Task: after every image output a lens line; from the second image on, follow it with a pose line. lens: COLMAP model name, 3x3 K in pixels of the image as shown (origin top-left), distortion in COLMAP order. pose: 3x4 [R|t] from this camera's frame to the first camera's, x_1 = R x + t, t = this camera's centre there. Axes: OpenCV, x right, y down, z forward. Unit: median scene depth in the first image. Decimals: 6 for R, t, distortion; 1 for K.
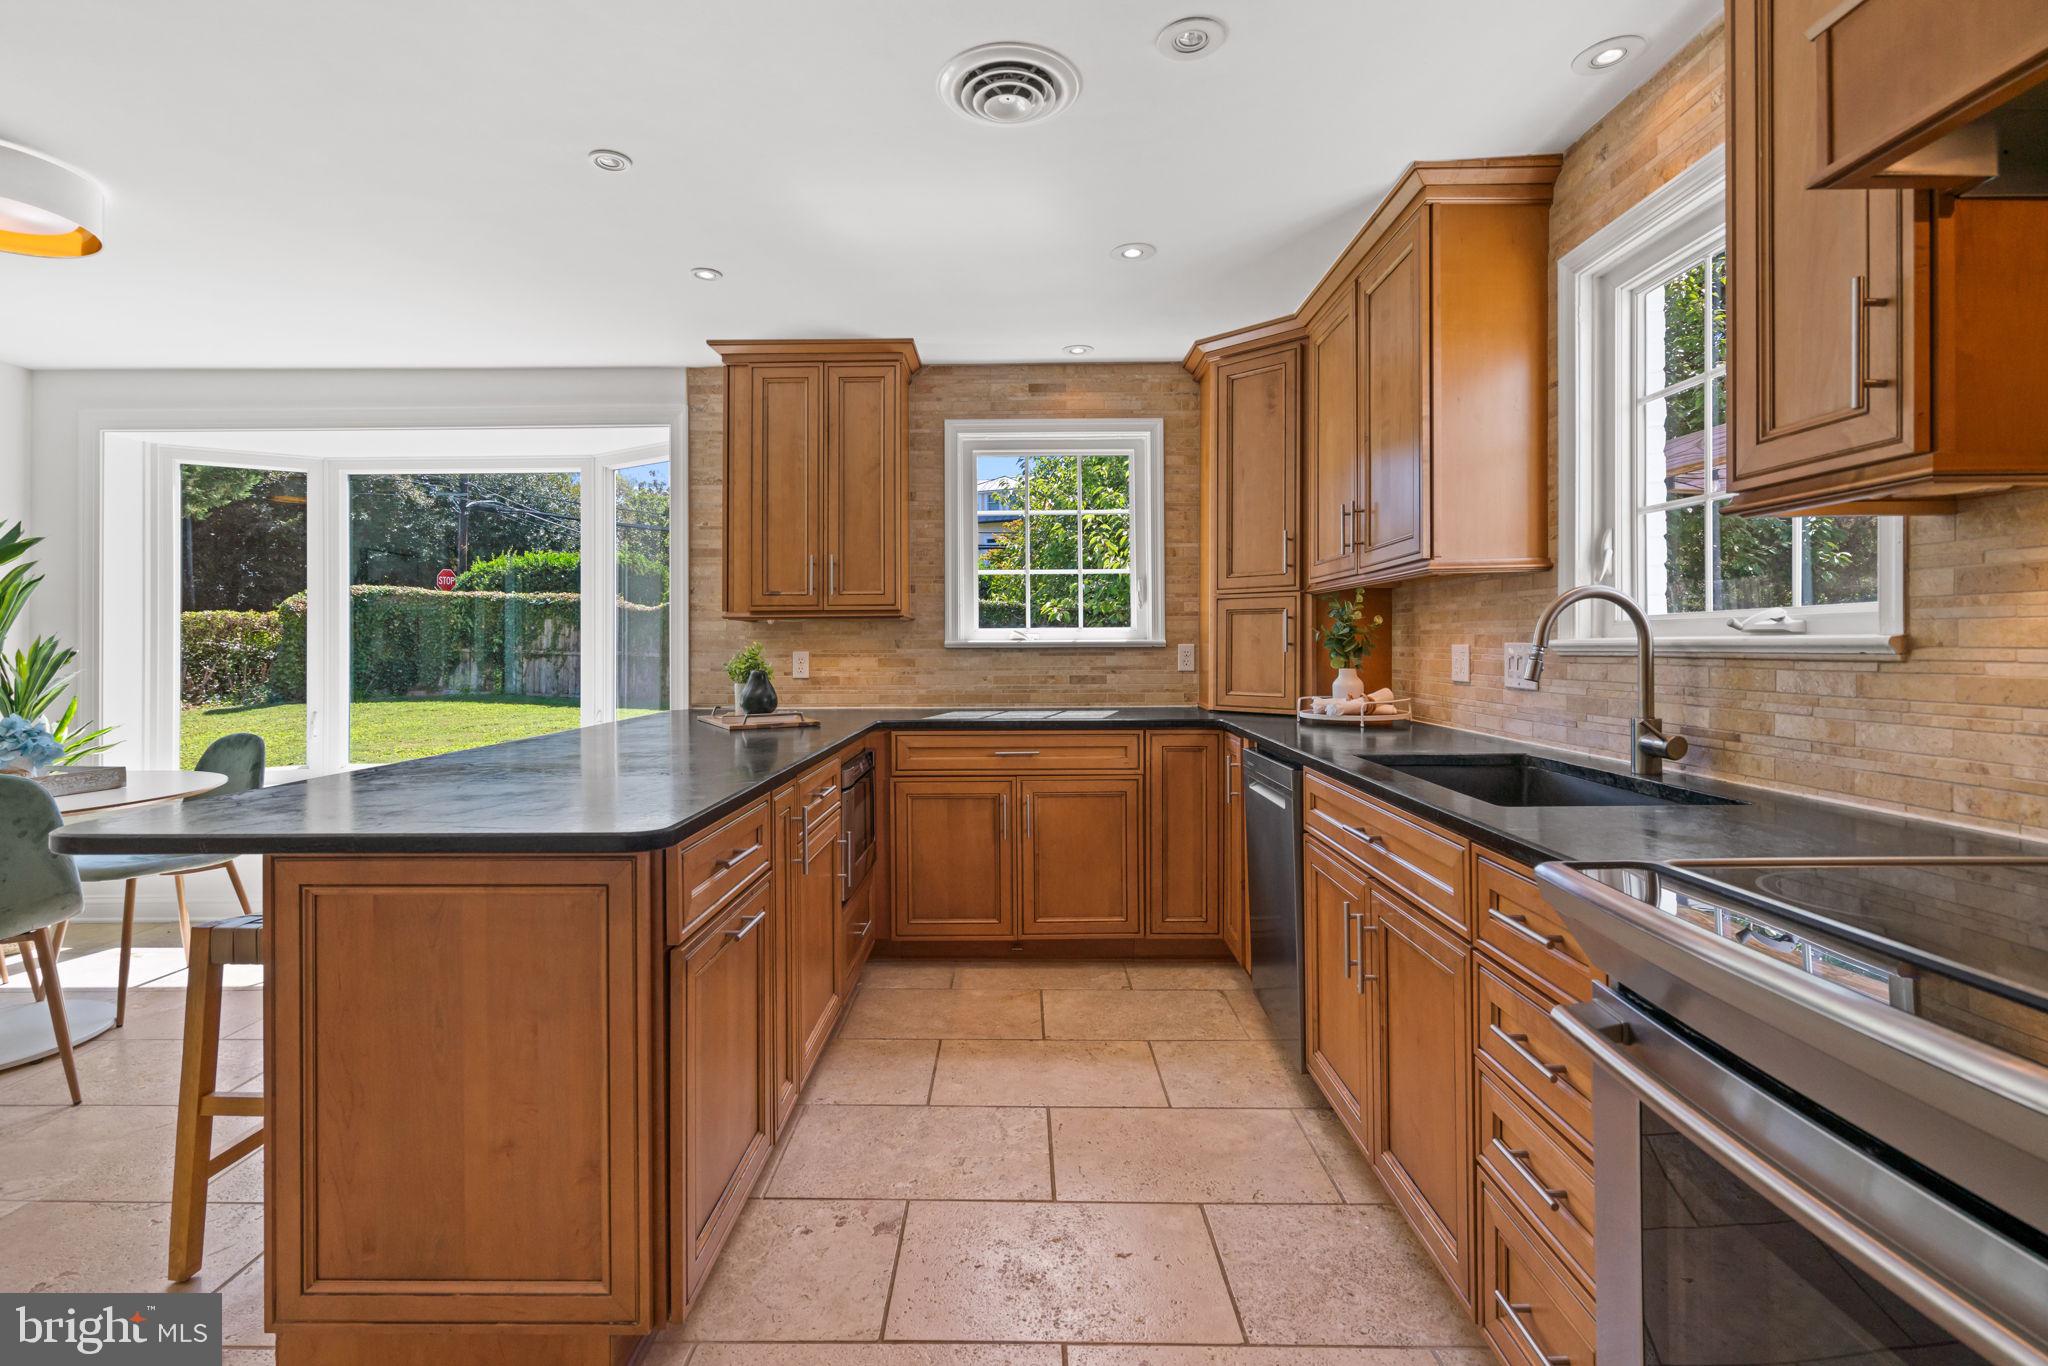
lens RADIAL K [[940.3, 0, 980.9], [0, 940.3, 632.7], [0, 0, 1]] dist [0.000819, 0.000416]
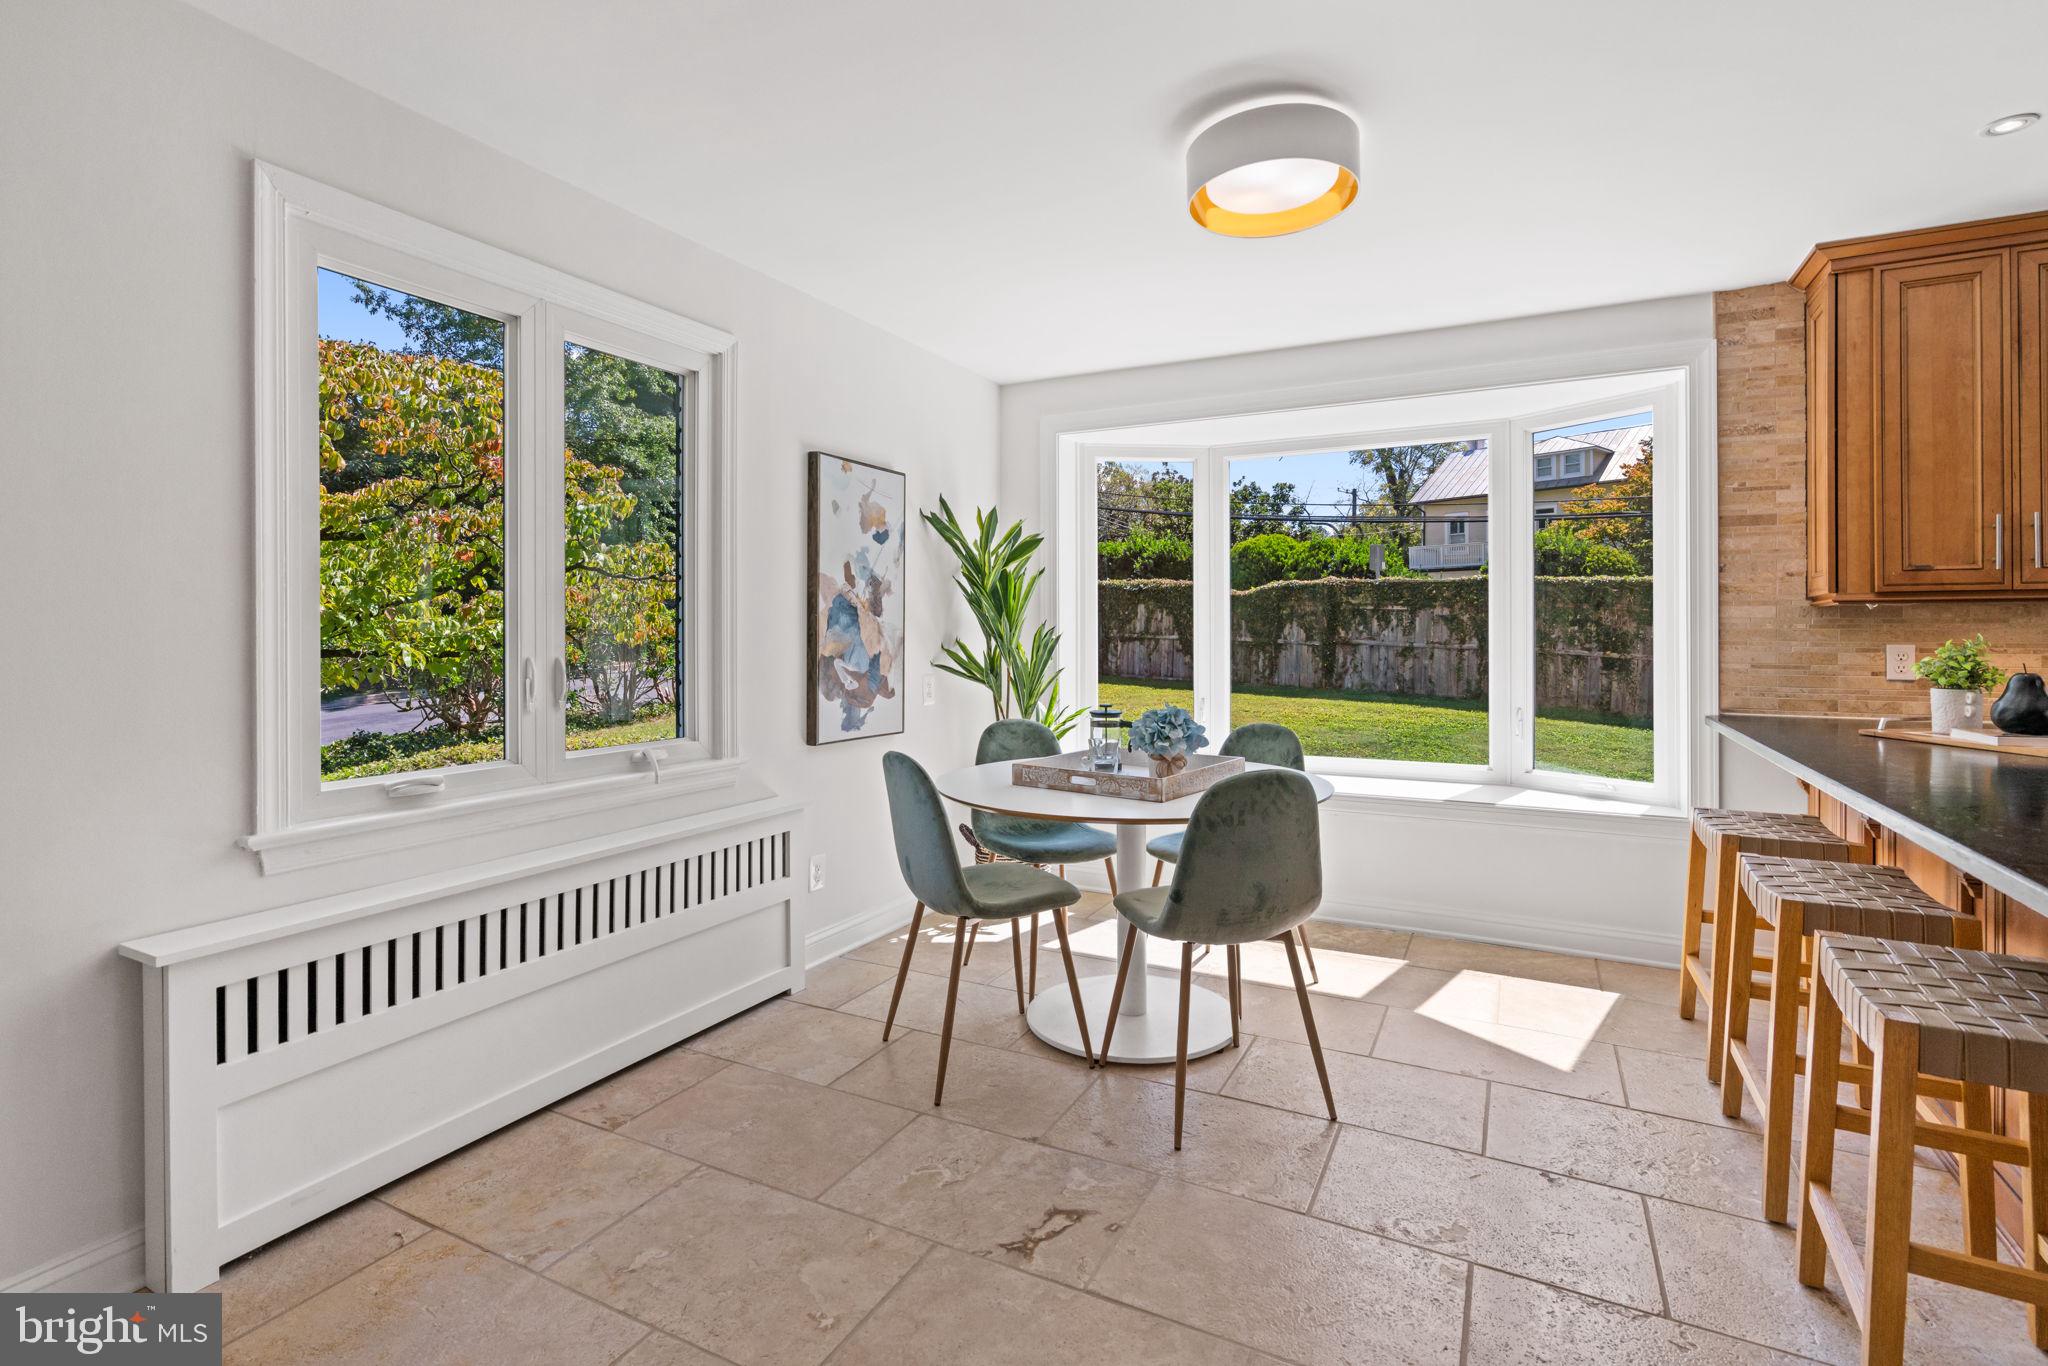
lens RADIAL K [[944.3, 0, 1031.7], [0, 944.3, 618.6], [0, 0, 1]] dist [0.003262, 0.000710]
pose [[0.896144, -0.000943, -0.443762, -0.477050], [0.002058, 0.999996, 0.002031, -0.004150], [0.443758, -0.002734, 0.896142, 0.009079]]
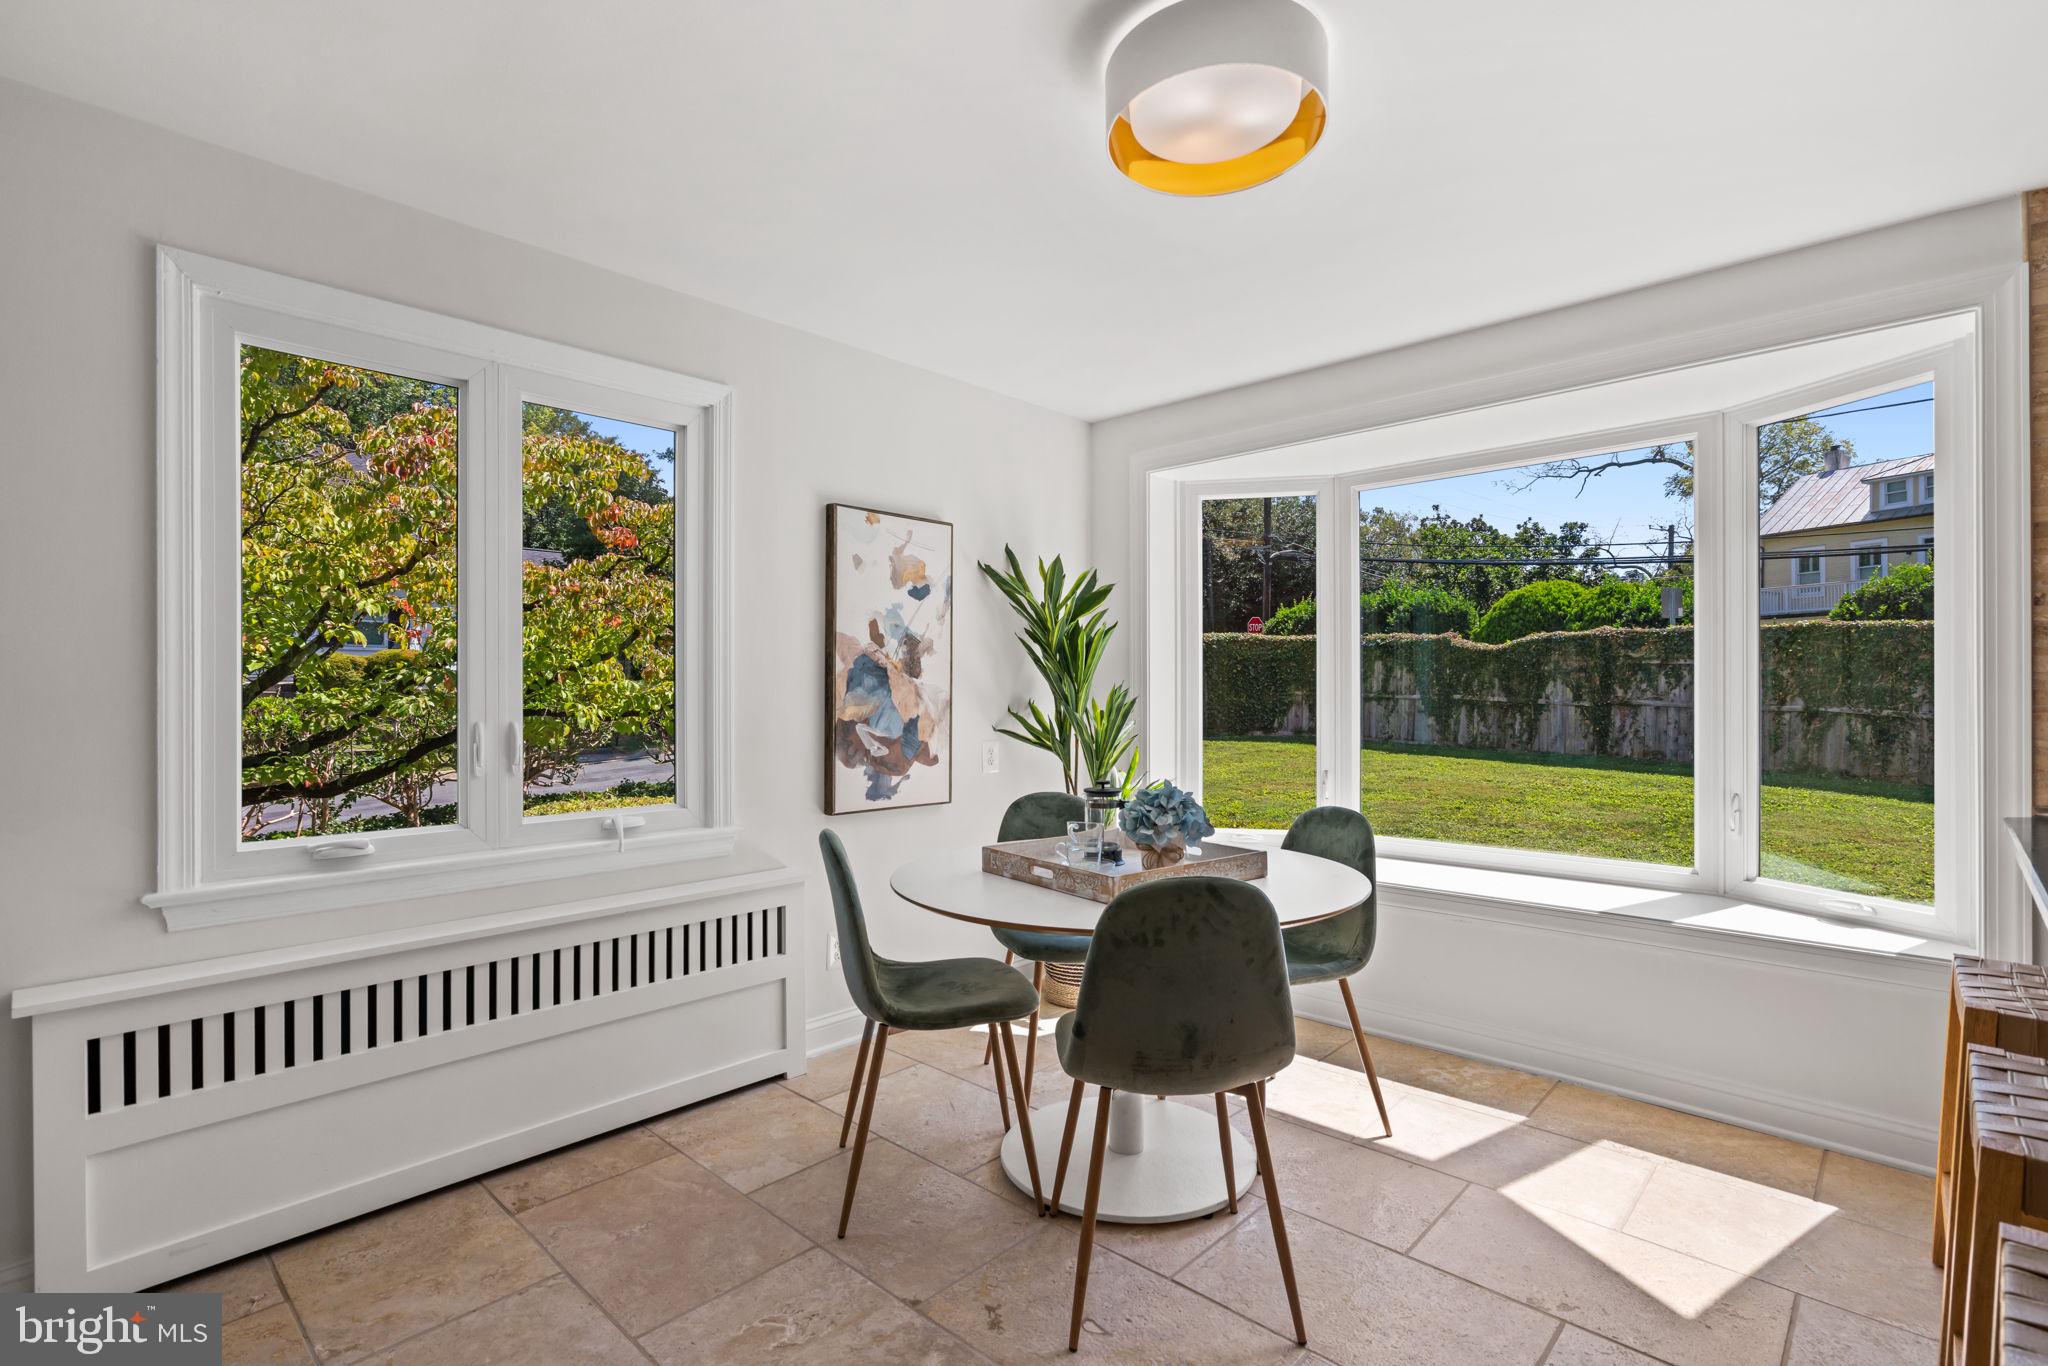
lens RADIAL K [[942.0, 0, 1024.0], [0, 942.0, 683.0], [0, 0, 1]] dist [0.000493, 0.001718]
pose [[0.740117, -0.002038, -0.672475, -0.373383], [0.008433, 0.999945, 0.006251, -0.004439], [0.672425, -0.010298, 0.740094, 0.196705]]
